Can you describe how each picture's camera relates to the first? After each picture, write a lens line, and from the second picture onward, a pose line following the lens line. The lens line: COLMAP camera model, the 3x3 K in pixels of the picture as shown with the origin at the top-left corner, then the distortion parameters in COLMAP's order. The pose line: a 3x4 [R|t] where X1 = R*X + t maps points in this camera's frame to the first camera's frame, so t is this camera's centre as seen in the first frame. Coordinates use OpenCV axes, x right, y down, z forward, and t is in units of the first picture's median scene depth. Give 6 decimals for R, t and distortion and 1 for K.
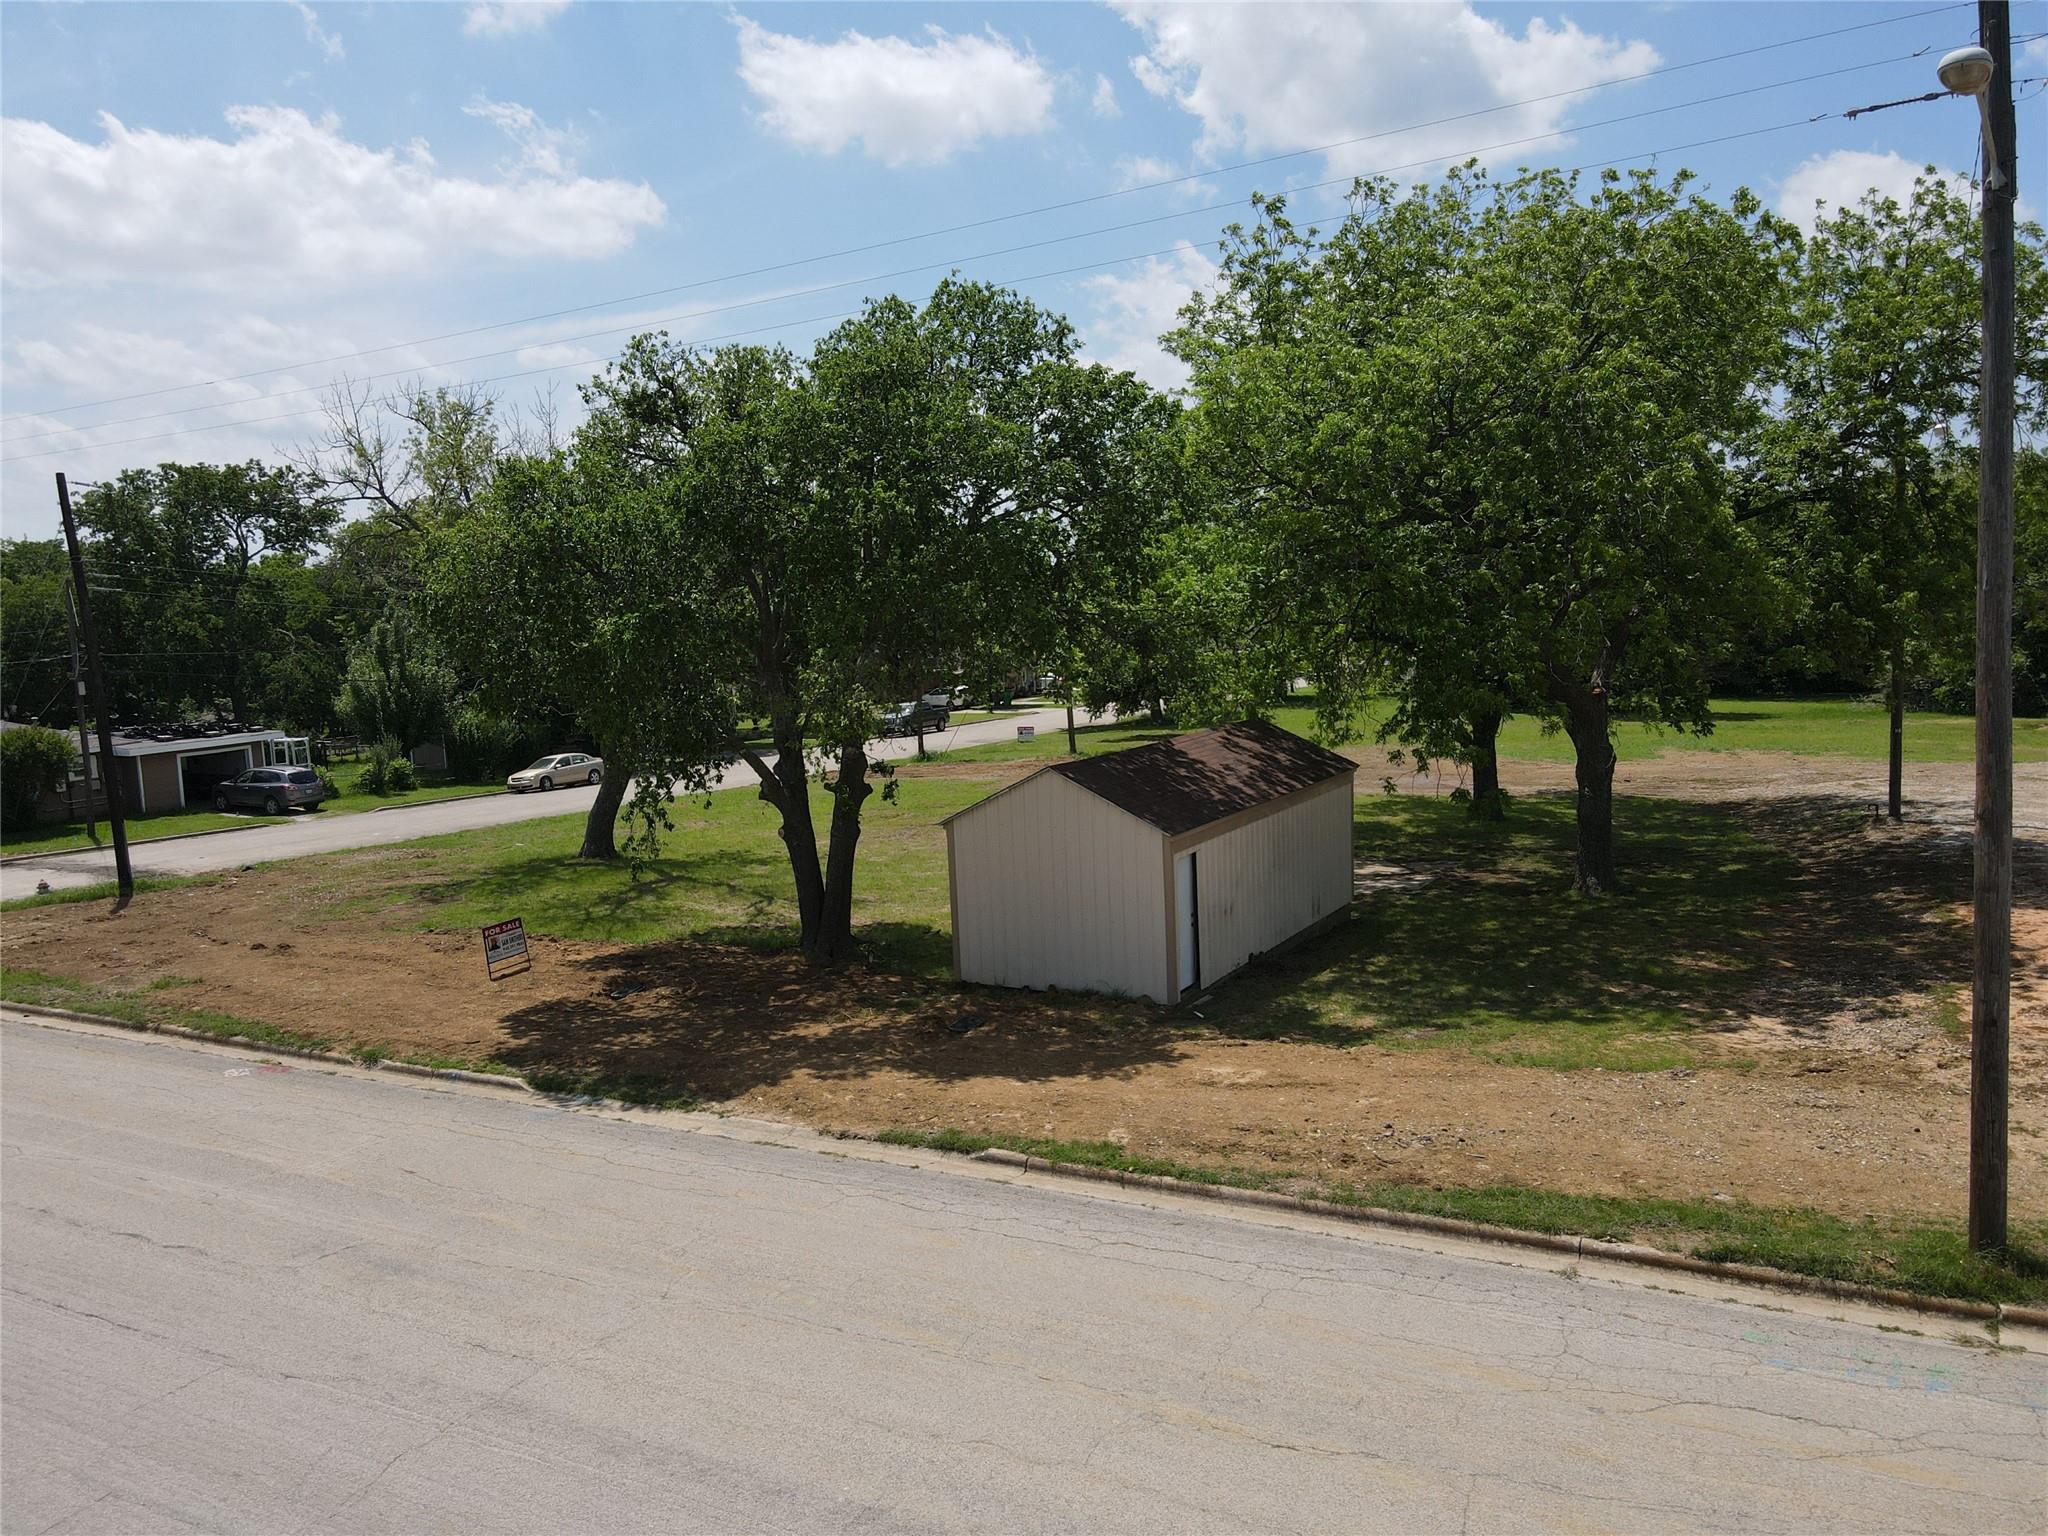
lens RADIAL K [[1555.6, 0, 1024.0], [0, 1555.6, 768.0], [0, 0, 1]] dist [-0.000855, 0.002195]
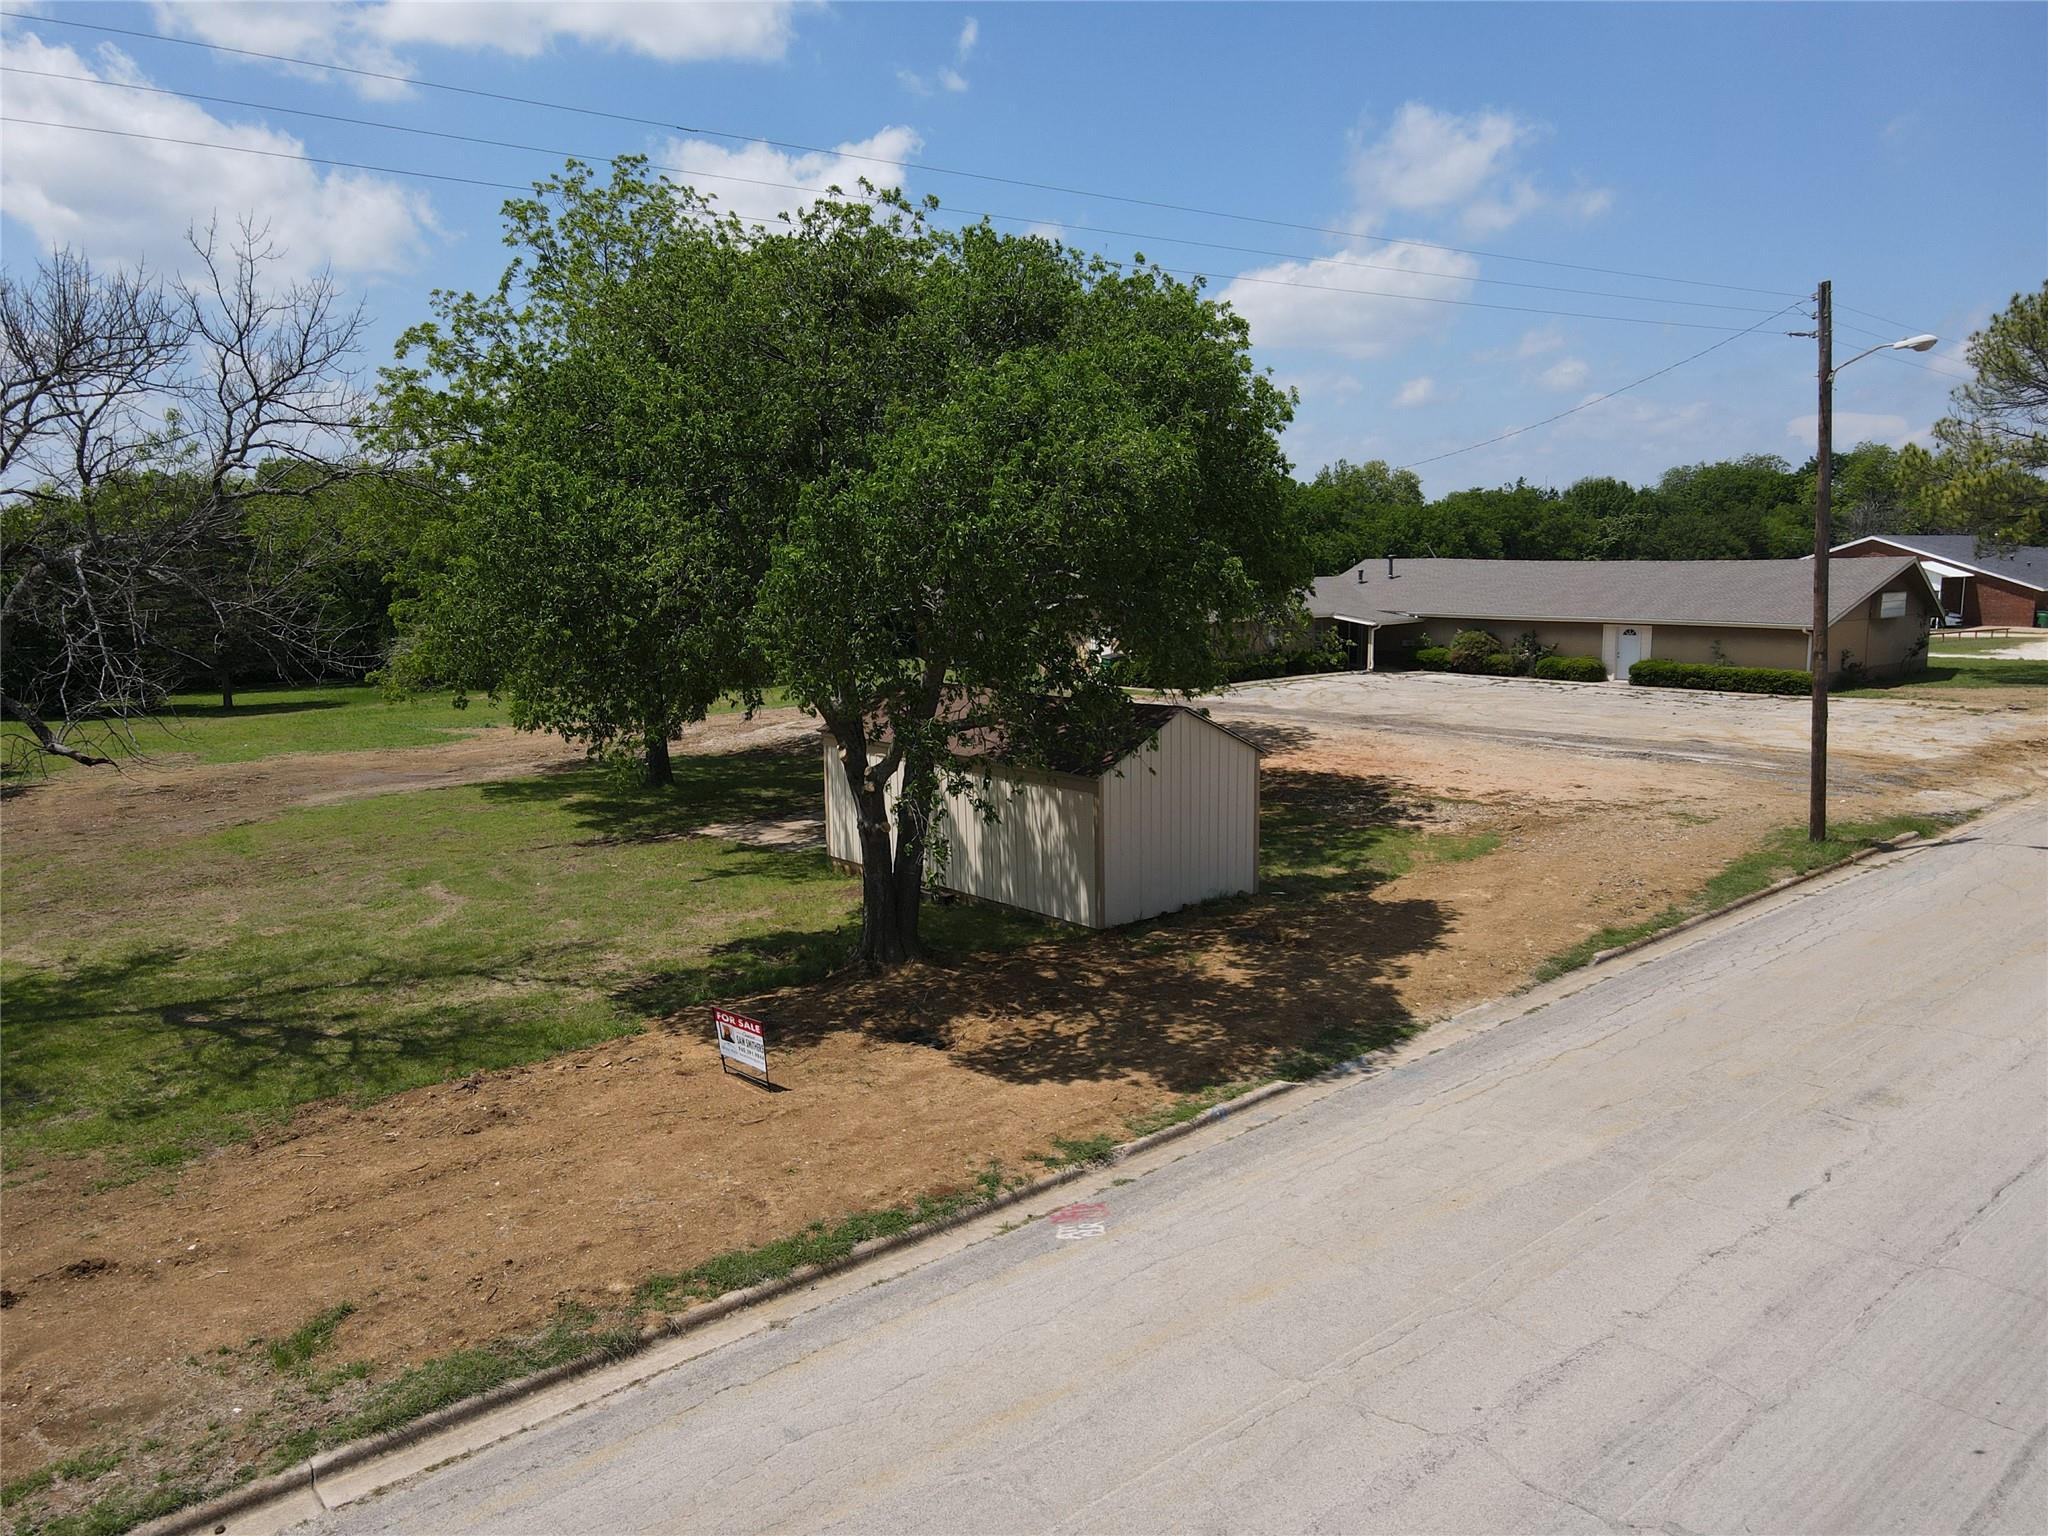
lens RADIAL K [[1555.6, 0, 1024.0], [0, 1555.6, 768.0], [0, 0, 1]] dist [-0.000855, 0.002195]
pose [[0.338023, -0.106603, 0.935081, -1.090923], [0.115460, 0.990756, 0.071212, -0.048903], [-0.934029, 0.083893, 0.347207, 0.760667]]
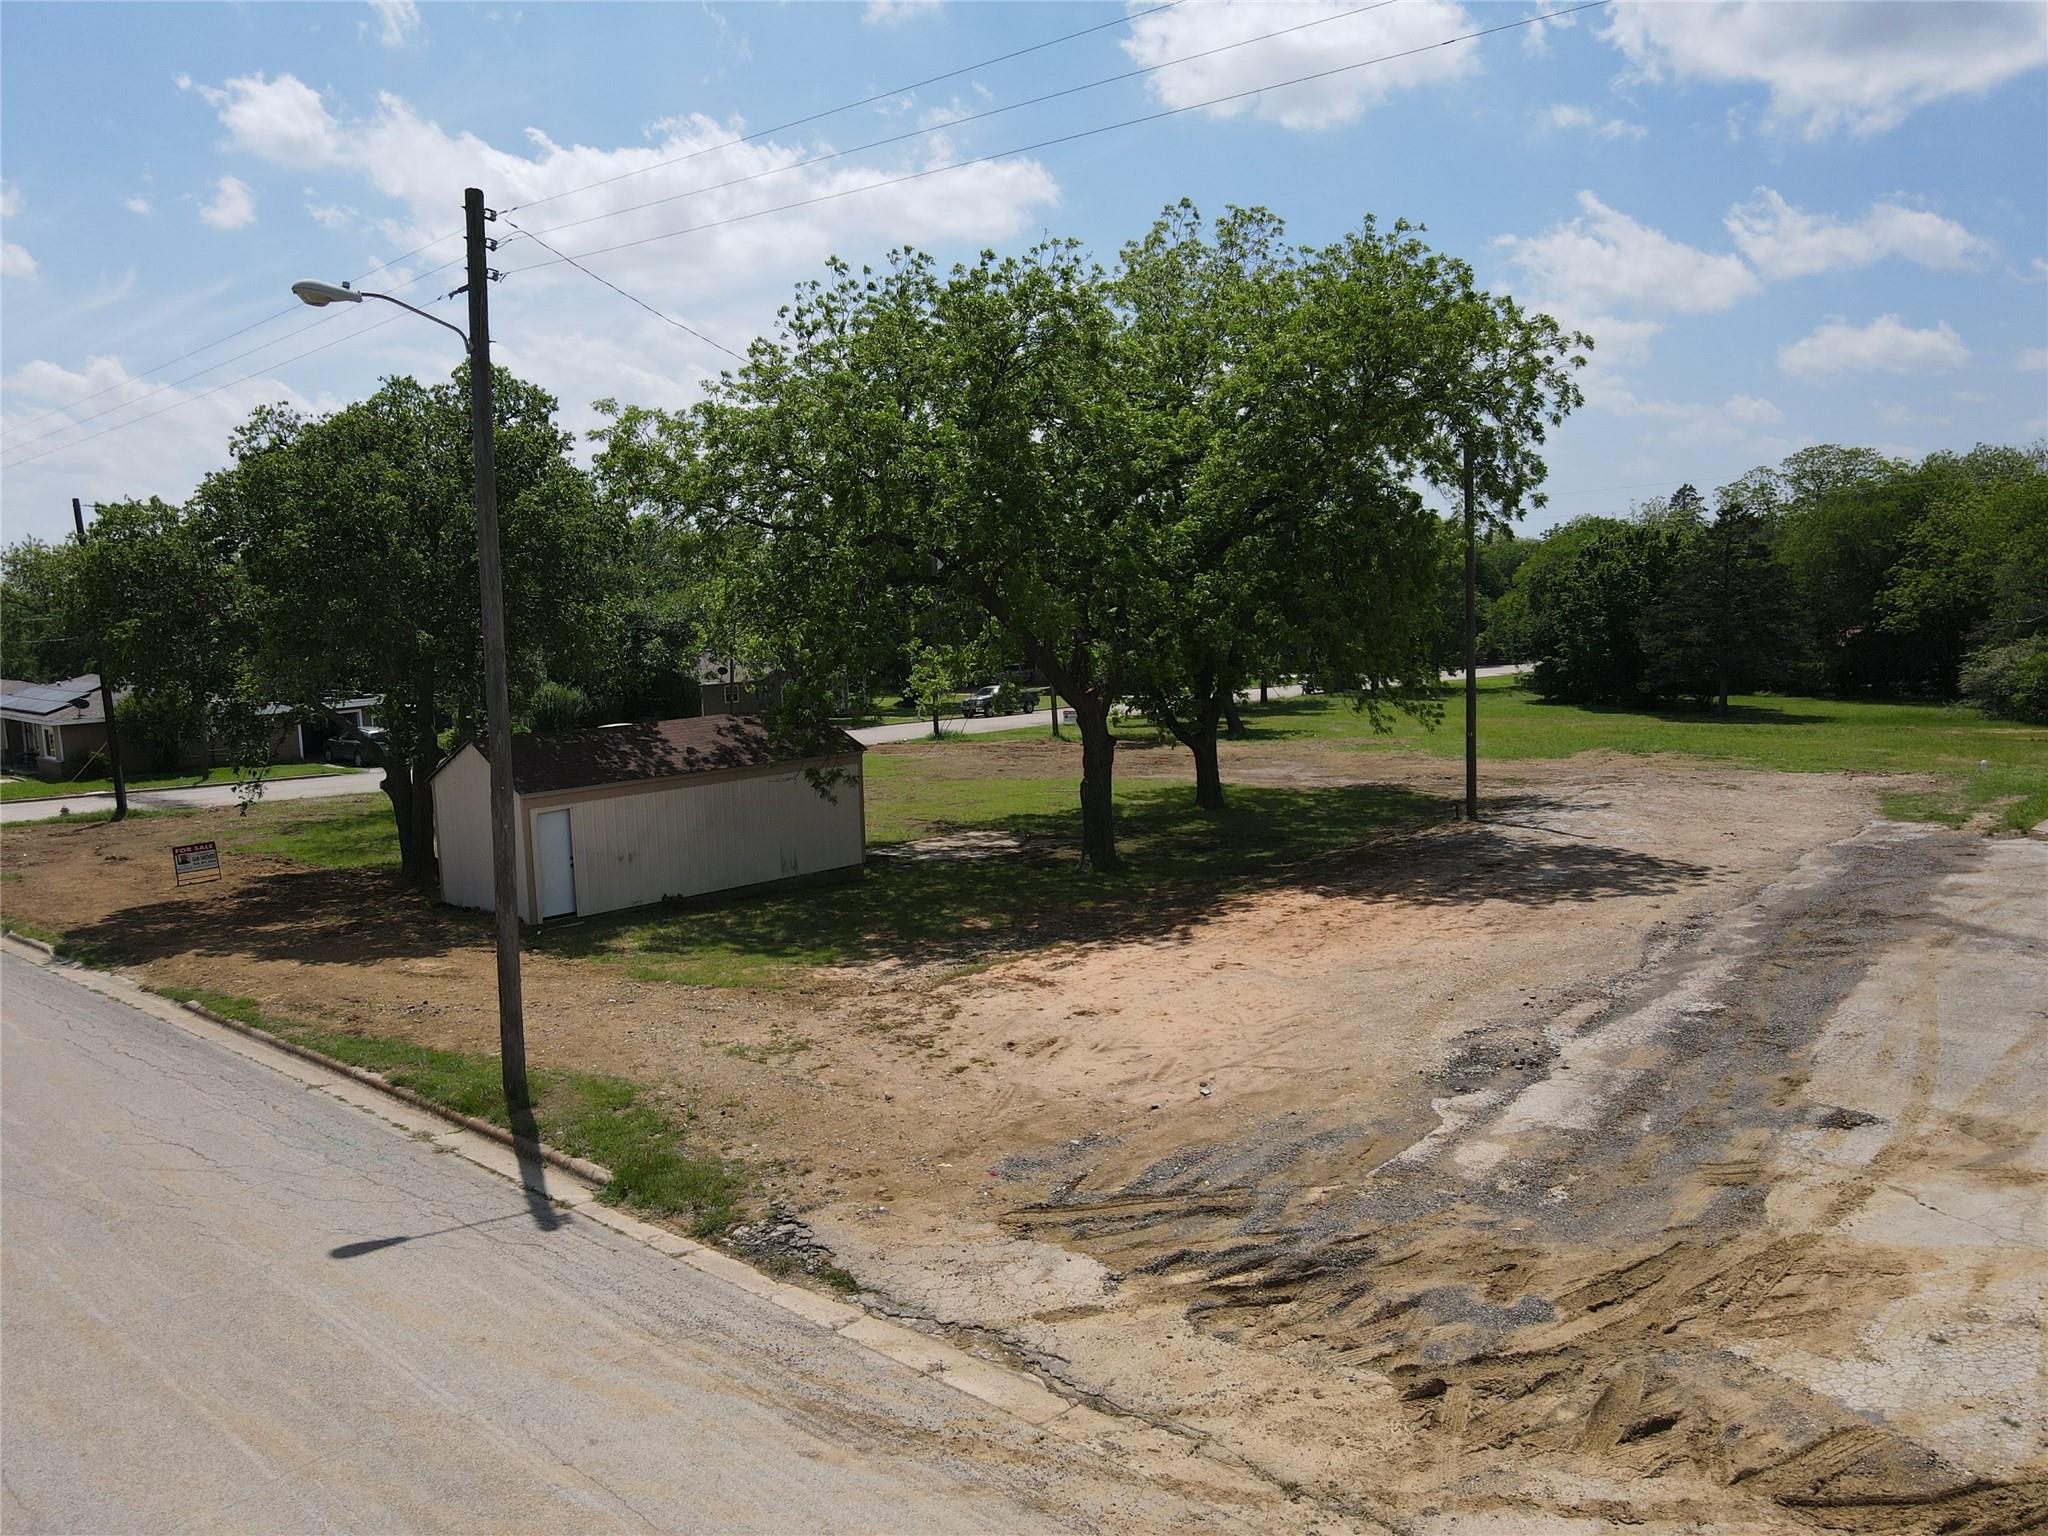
lens RADIAL K [[1563.5, 0, 1029.3], [0, 1563.5, 801.6], [0, 0, 1]] dist [0.030125, -0.000078]
pose [[0.967326, 0.041028, -0.250196, 0.855879], [-0.032271, 0.998718, 0.039004, -0.018347], [0.251475, -0.029656, 0.967409, -0.175656]]
